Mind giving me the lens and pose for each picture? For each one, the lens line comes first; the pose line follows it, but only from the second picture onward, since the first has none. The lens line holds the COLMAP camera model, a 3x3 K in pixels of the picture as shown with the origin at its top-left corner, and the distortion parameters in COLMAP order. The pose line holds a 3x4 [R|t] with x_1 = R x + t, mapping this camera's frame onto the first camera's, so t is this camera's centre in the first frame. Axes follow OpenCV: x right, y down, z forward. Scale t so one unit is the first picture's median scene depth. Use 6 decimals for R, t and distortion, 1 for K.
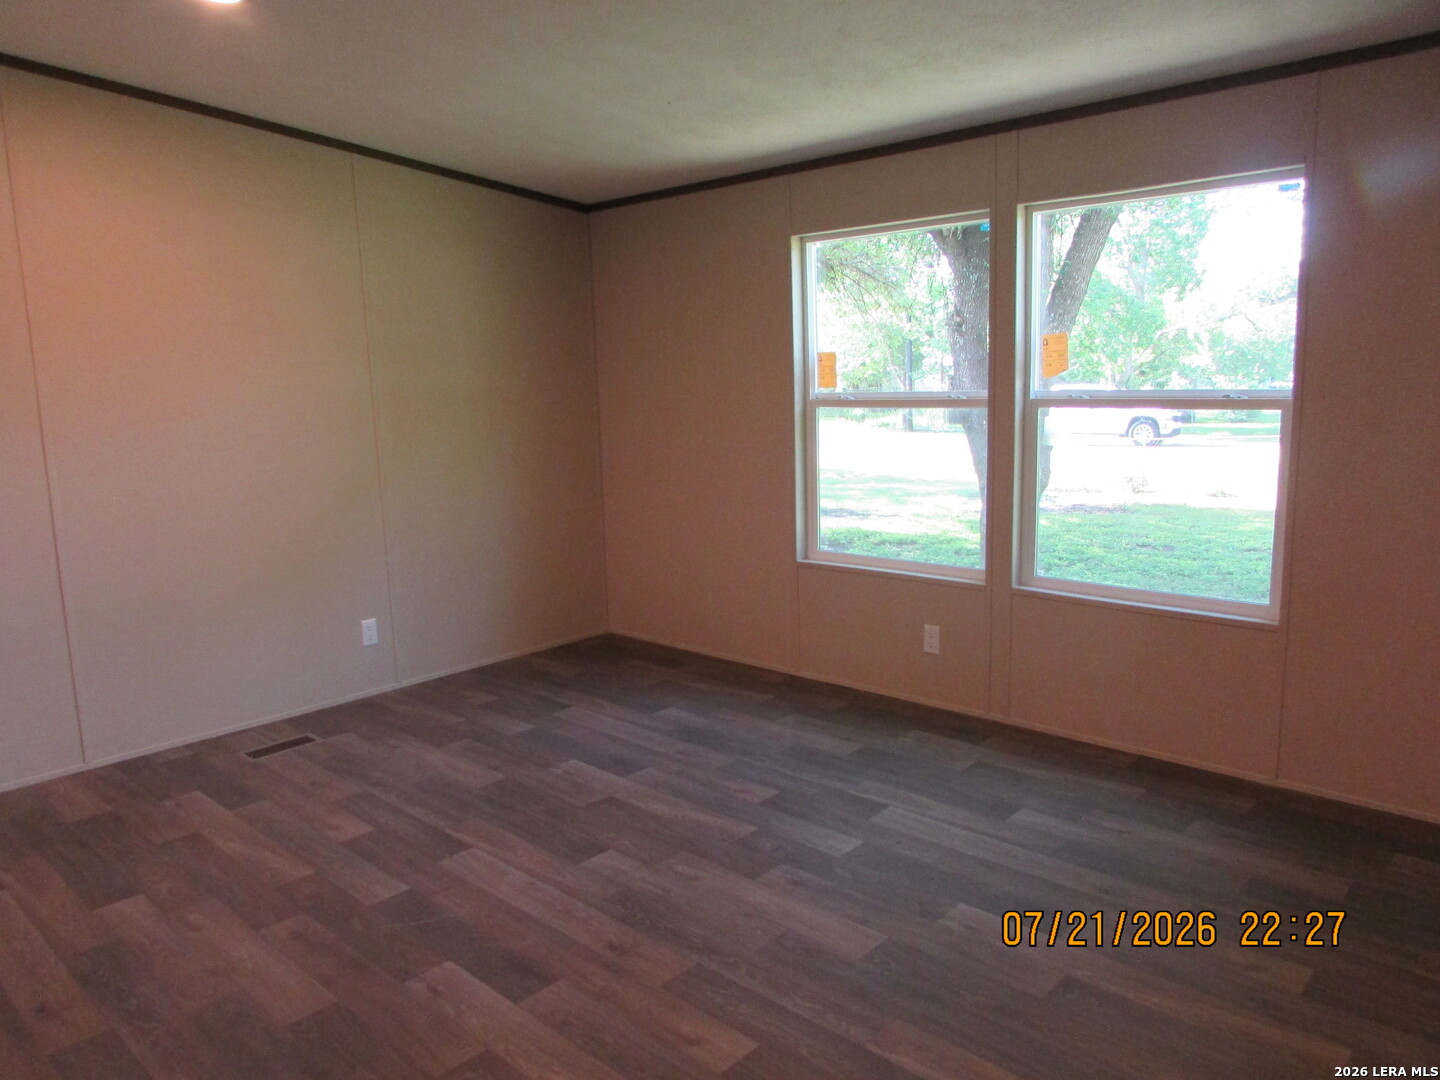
lens RADIAL K [[1017.3, 0, 711.9], [0, 1017.3, 543.5], [0, 0, 1]] dist [-0.037161, 0.020450]
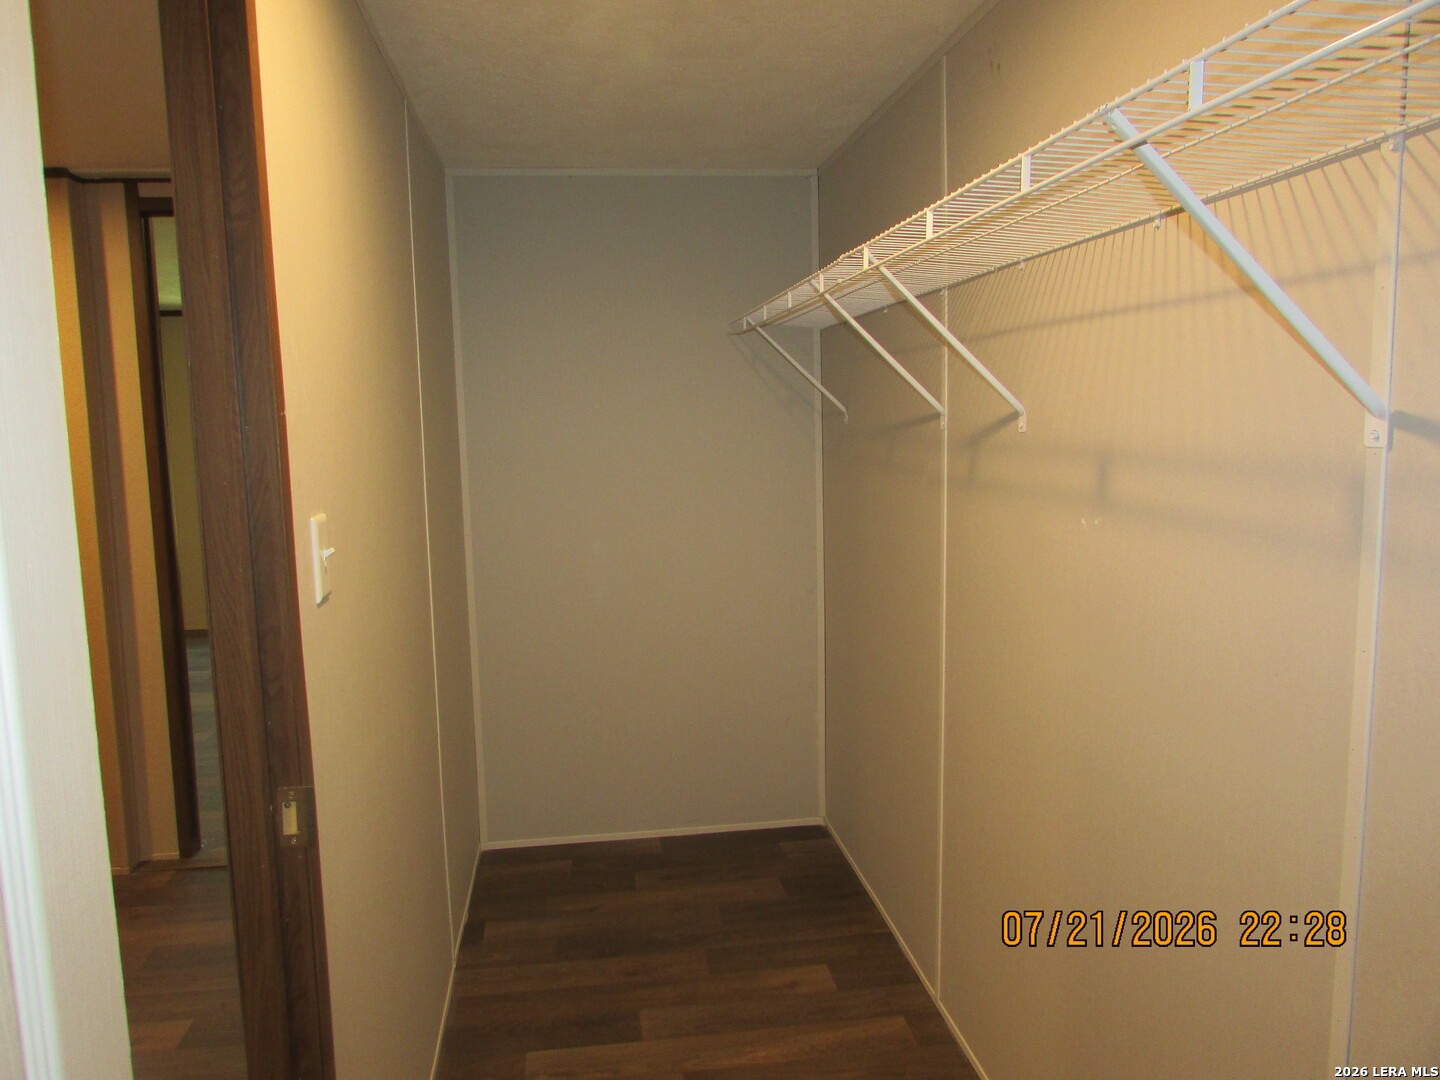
lens RADIAL K [[1017.3, 0, 719.7], [0, 1017.3, 540.6], [0, 0, 1]] dist [-0.037161, 0.020450]
pose [[0.630856, -0.080518, 0.771710, -0.644141], [0.134481, 0.990895, -0.006549, -0.024657], [-0.764156, 0.107911, 0.635940, 0.160962]]
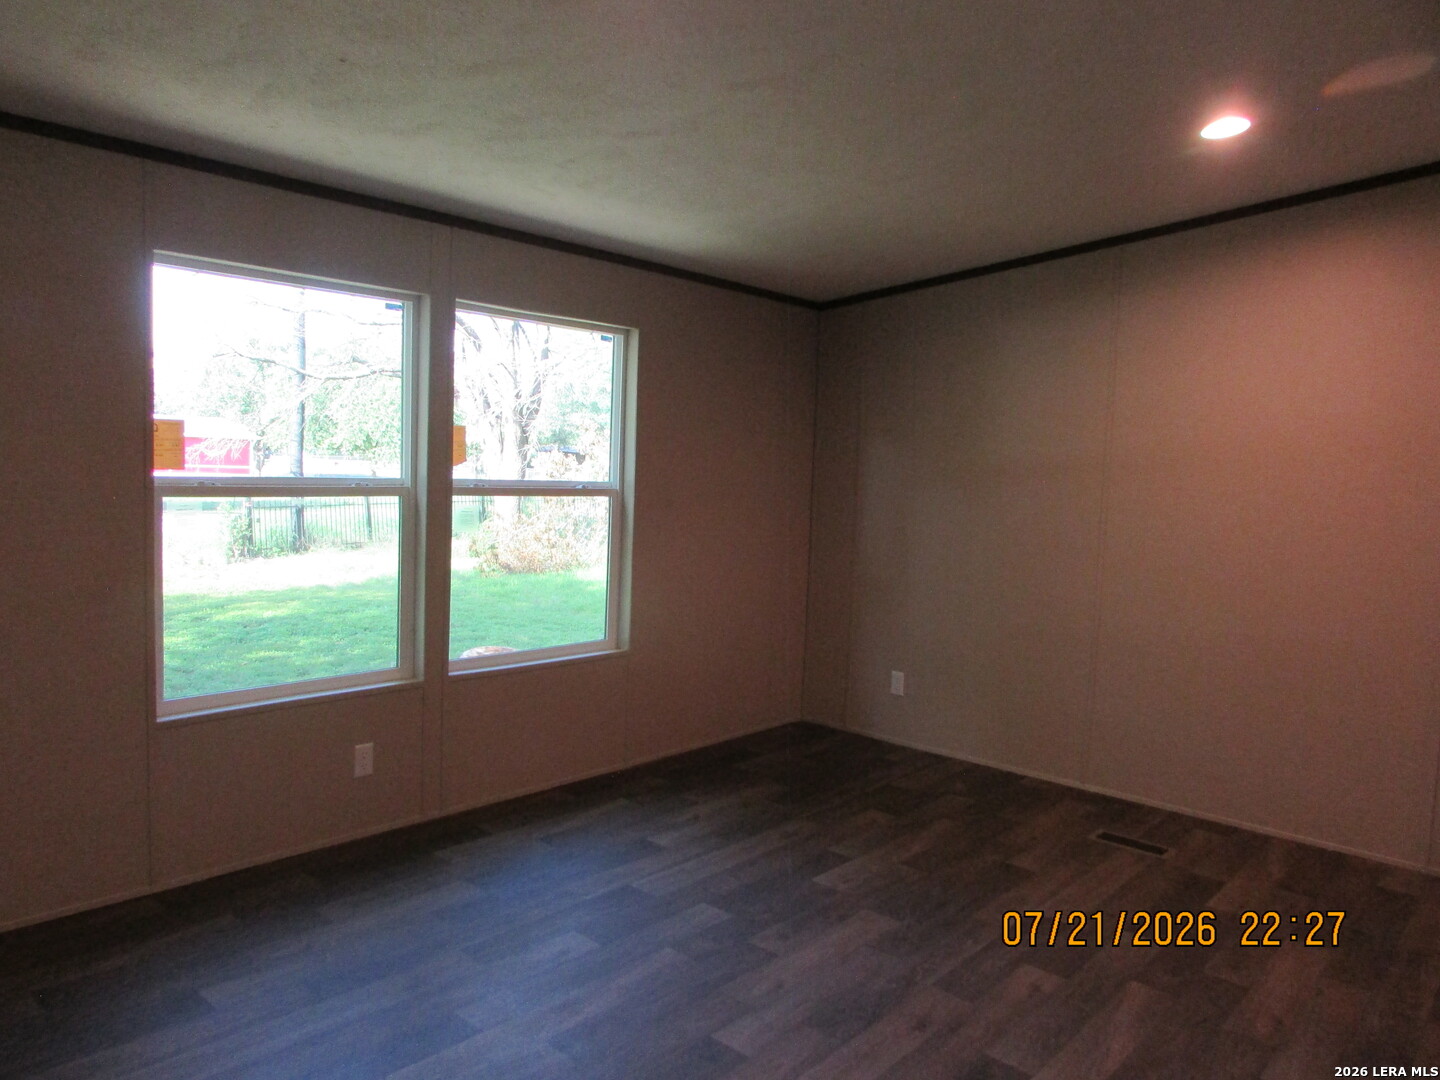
lens RADIAL K [[1017.3, 0, 714.6], [0, 1017.3, 533.8], [0, 0, 1]] dist [-0.037161, 0.020450]
pose [[-0.025788, -0.047015, 0.998561, -0.855579], [0.124305, 0.990990, 0.049868, -0.136596], [-0.991909, 0.125412, -0.019712, 0.913217]]
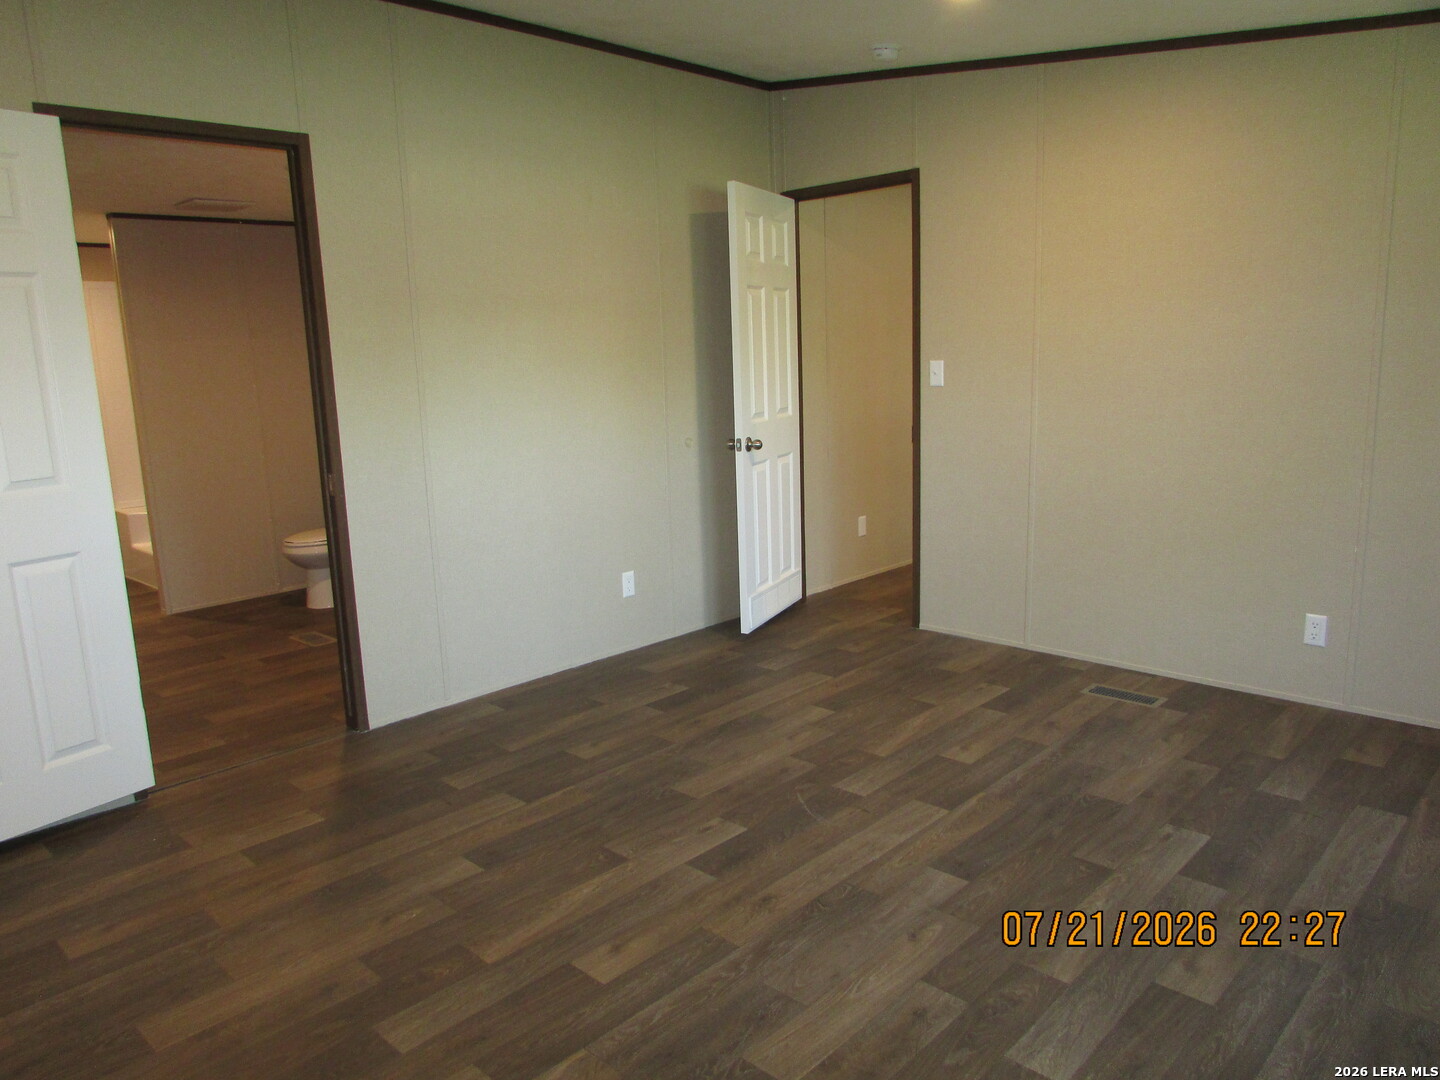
lens RADIAL K [[1017.3, 0, 720.4], [0, 1017.3, 546.7], [0, 0, 1]] dist [-0.037161, 0.020450]
pose [[-0.006842, 0.217611, -0.976012, 0.661026], [-0.132563, 0.967223, 0.216581, -0.134514], [0.991151, 0.130865, 0.022230, 0.690905]]
